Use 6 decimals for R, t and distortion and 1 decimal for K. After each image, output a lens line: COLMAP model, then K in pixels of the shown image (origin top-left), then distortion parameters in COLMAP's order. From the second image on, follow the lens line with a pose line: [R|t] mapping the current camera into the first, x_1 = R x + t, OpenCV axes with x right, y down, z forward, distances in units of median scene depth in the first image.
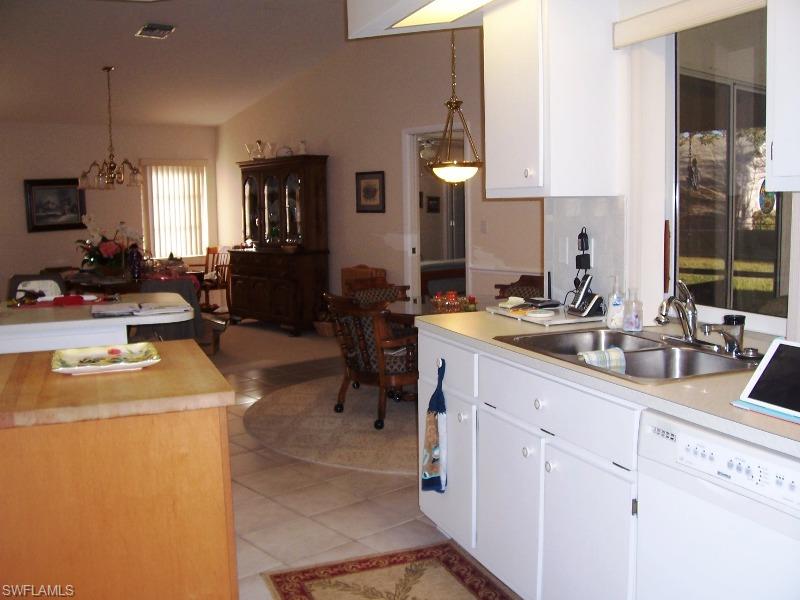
lens RADIAL K [[811.8, 0, 400.0], [0, 811.8, 299.6], [0, 0, 1]] dist [-0.123058, 0.000000]
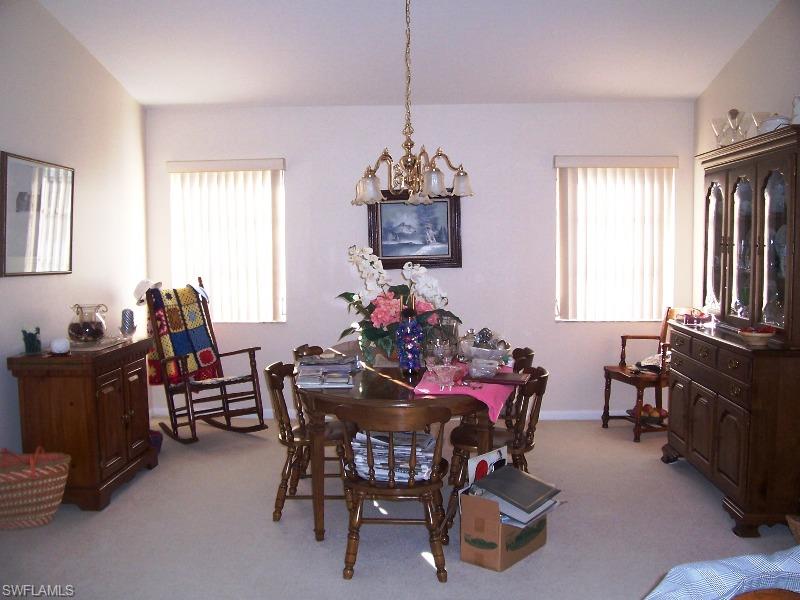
lens RADIAL K [[811.8, 0, 400.9], [0, 811.8, 301.7], [0, 0, 1]] dist [-0.123058, 0.000000]
pose [[0.729104, 0.068820, -0.680934, 0.017939], [-0.085764, 0.996276, 0.008860, -0.064485], [0.679008, 0.051940, 0.732291, 0.502022]]
